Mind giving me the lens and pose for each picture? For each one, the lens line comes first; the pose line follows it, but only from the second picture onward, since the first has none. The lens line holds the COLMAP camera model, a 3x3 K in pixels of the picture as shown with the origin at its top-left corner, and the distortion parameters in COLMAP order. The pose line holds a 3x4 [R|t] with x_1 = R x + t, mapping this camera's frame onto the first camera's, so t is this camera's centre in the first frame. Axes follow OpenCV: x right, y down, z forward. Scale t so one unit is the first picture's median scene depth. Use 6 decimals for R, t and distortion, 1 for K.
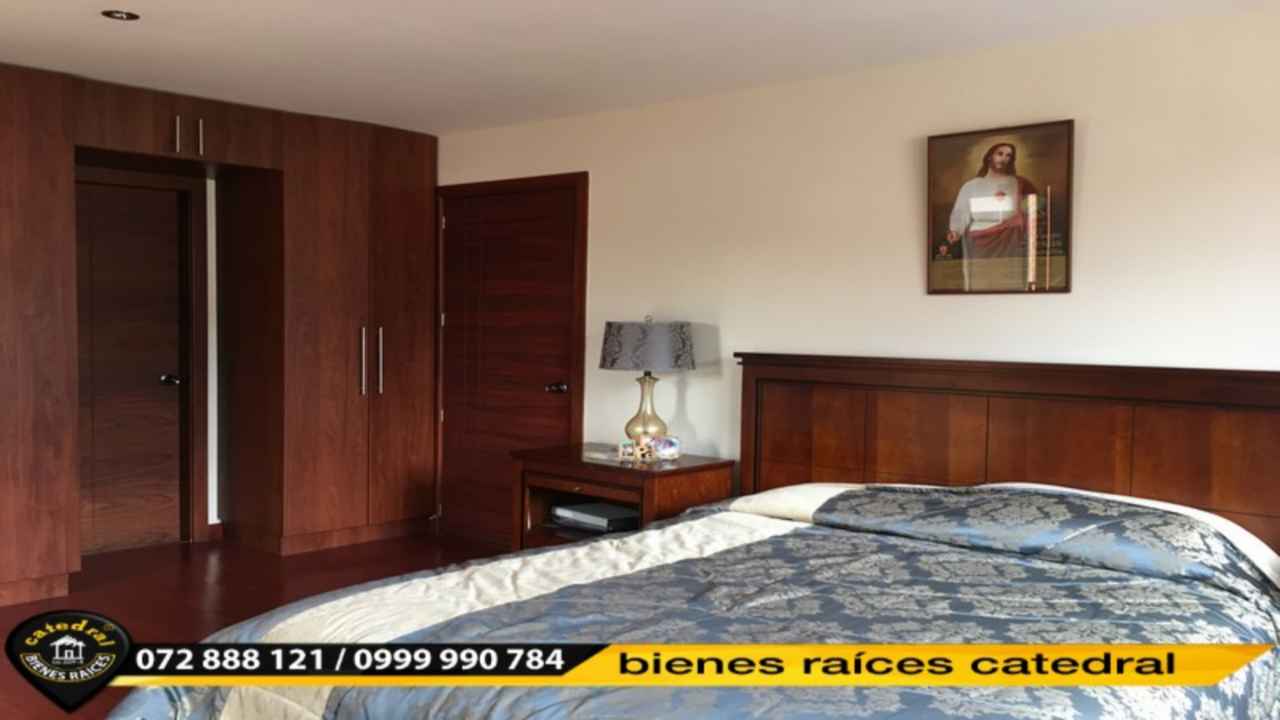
lens RADIAL K [[1105.0, 0, 638.8], [0, 1105.0, 362.0], [0, 0, 1]] dist [0.100935, -0.128452]
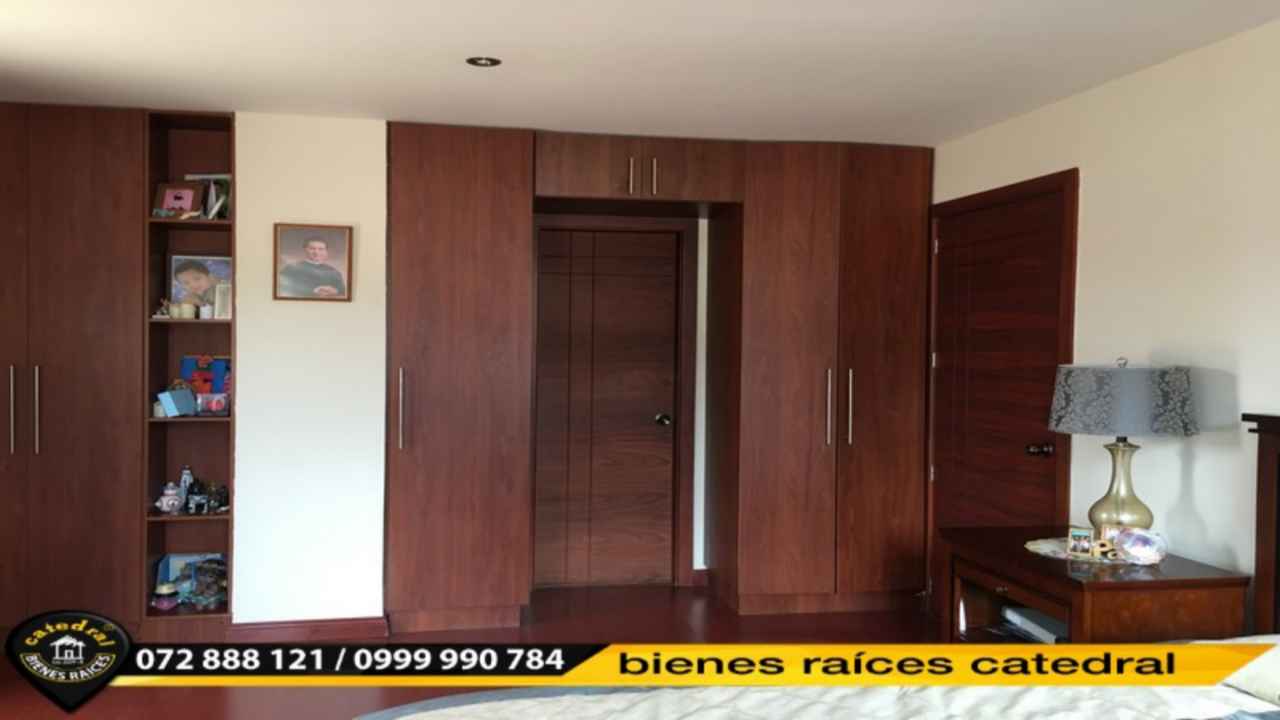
lens RADIAL K [[1105.0, 0, 634.1], [0, 1105.0, 346.9], [0, 0, 1]] dist [0.100935, -0.128452]
pose [[0.804175, -0.004182, -0.594378, 0.167698], [-0.021705, 0.999102, -0.036396, -0.014112], [0.593996, 0.042170, 0.803362, 0.205201]]
